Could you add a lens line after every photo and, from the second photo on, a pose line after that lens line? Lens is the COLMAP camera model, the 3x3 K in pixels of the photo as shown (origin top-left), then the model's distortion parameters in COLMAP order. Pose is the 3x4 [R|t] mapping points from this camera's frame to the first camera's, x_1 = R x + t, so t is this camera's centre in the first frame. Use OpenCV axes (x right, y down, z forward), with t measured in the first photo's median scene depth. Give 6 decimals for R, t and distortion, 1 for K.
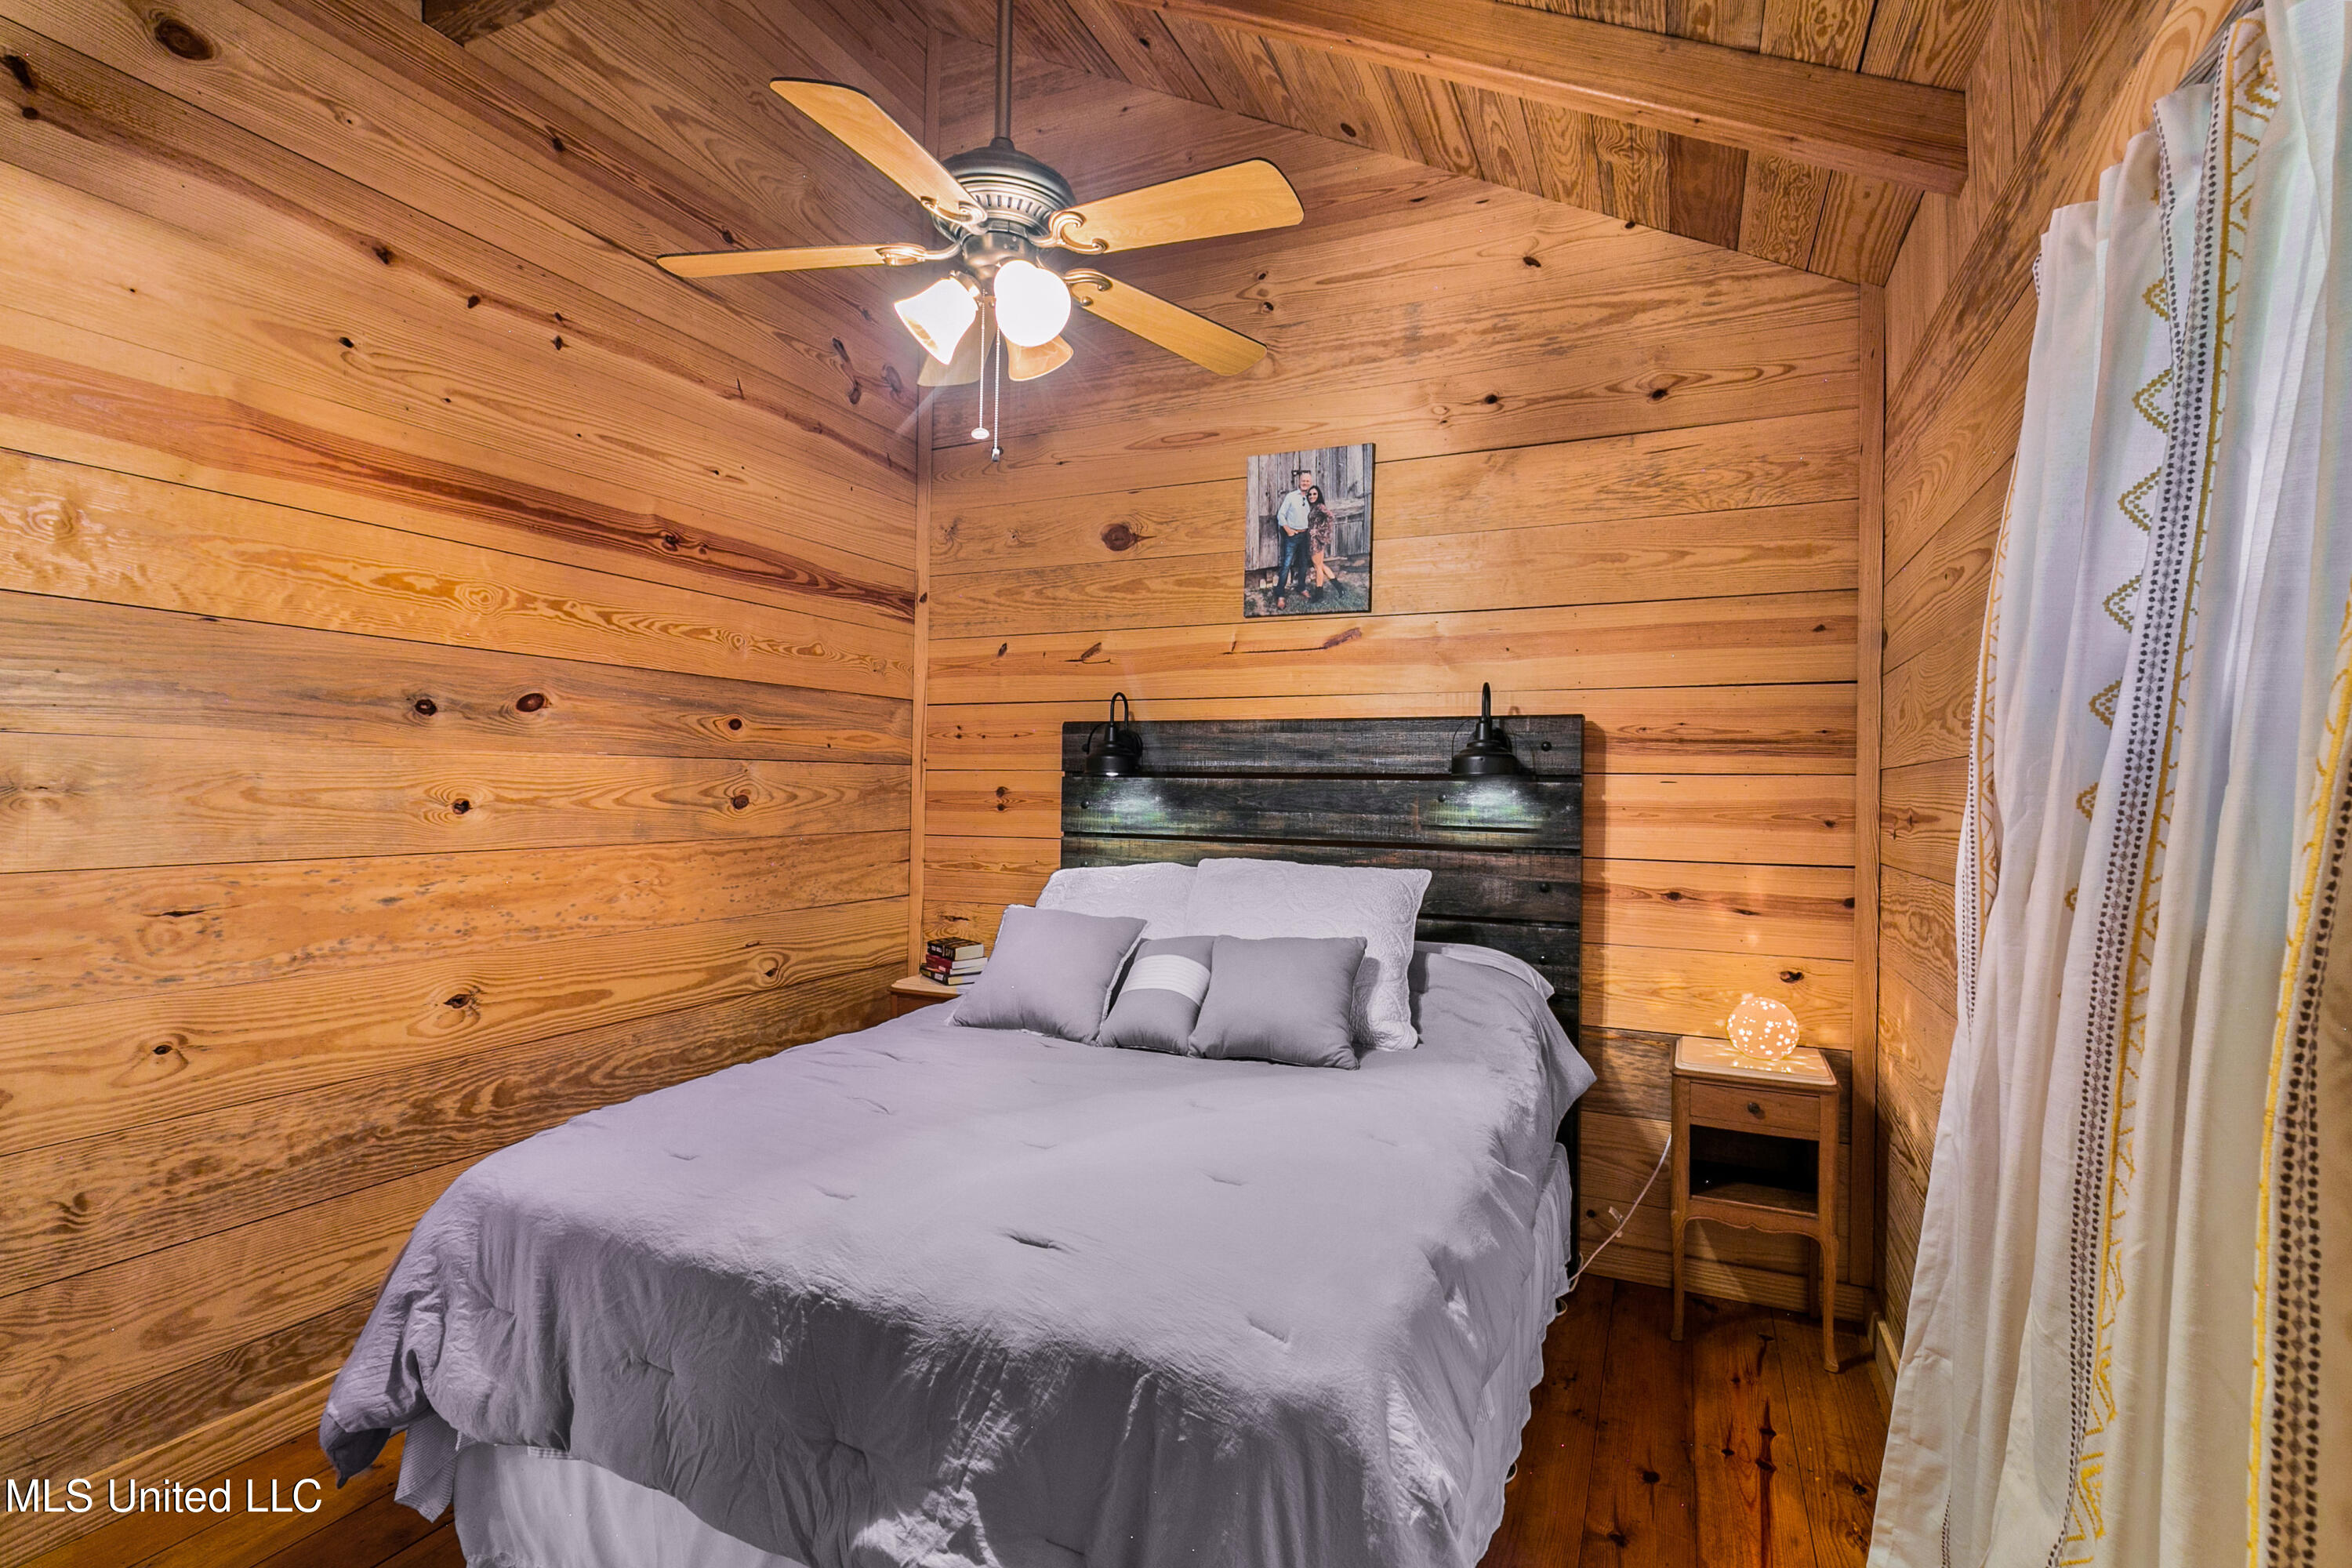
lens RADIAL K [[1149.3, 0, 1176.0], [0, 1149.3, 784.0], [0, 0, 1]] dist [0.008634, 0.000356]
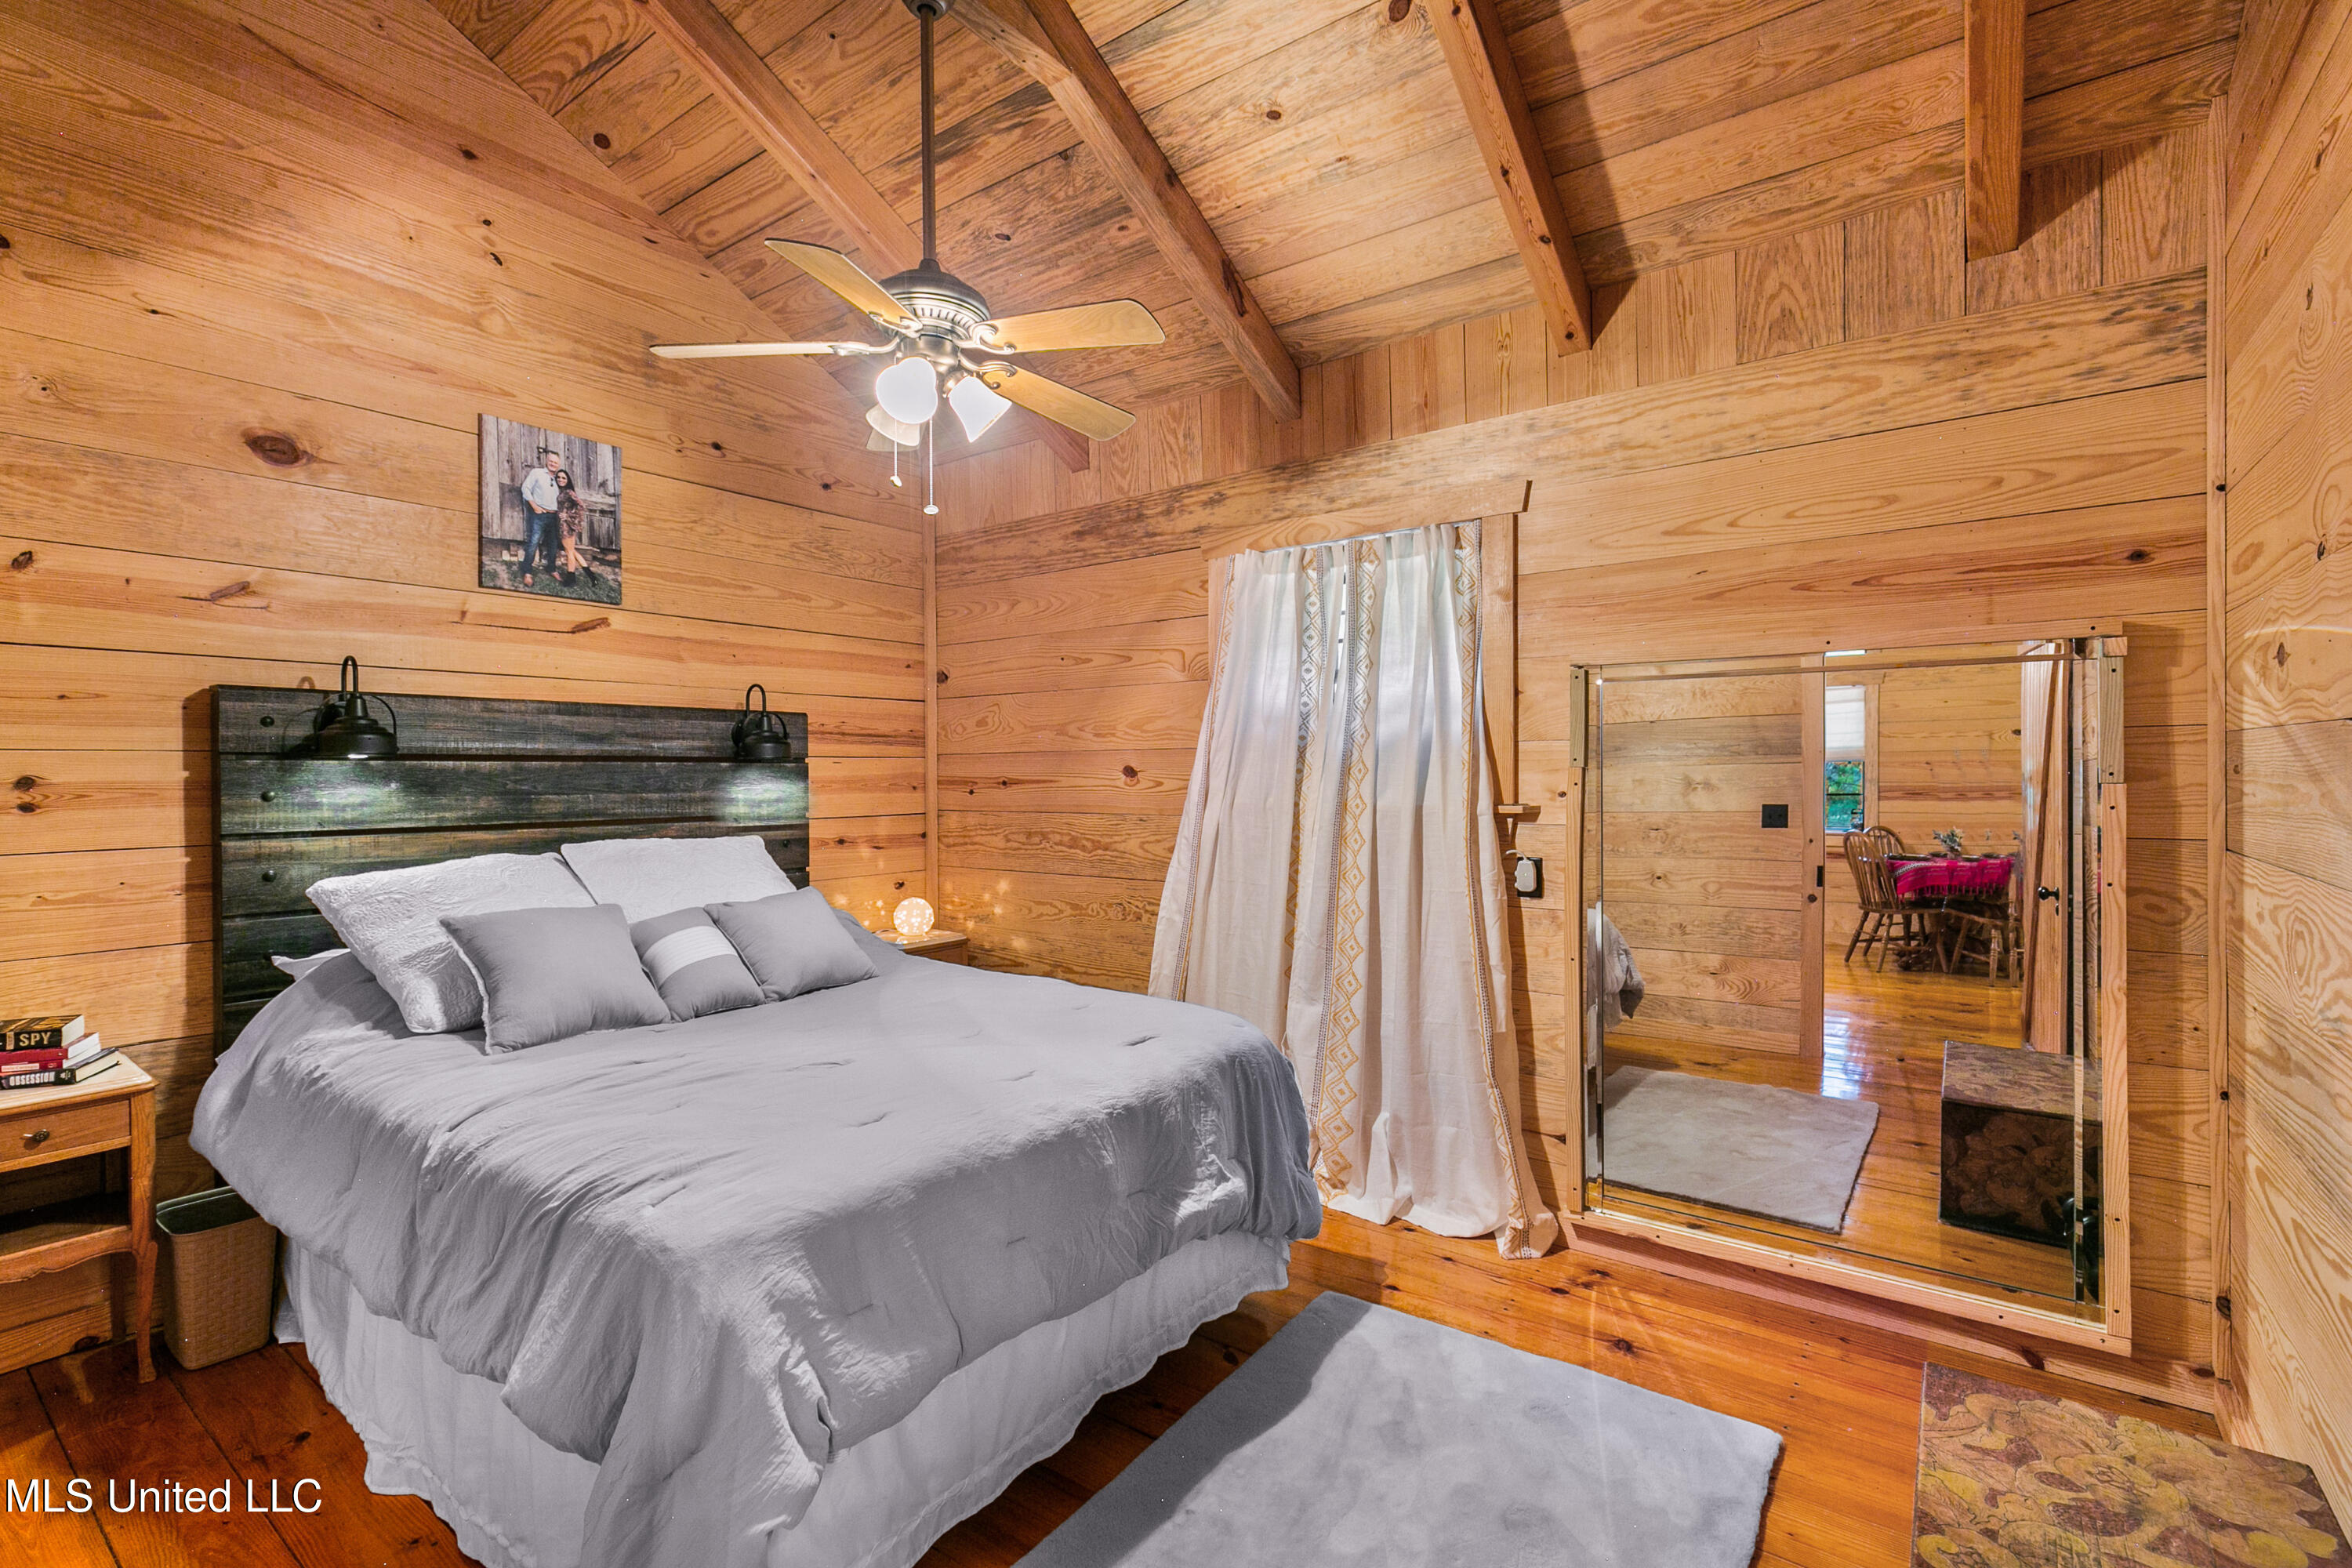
lens RADIAL K [[1149.3, 0, 1176.0], [0, 1149.3, 784.0], [0, 0, 1]] dist [0.008634, 0.000356]
pose [[0.160442, -0.023512, 0.986765, -0.804827], [0.006221, 0.999720, 0.022809, -0.004399], [-0.987026, 0.002479, 0.160543, 0.313999]]
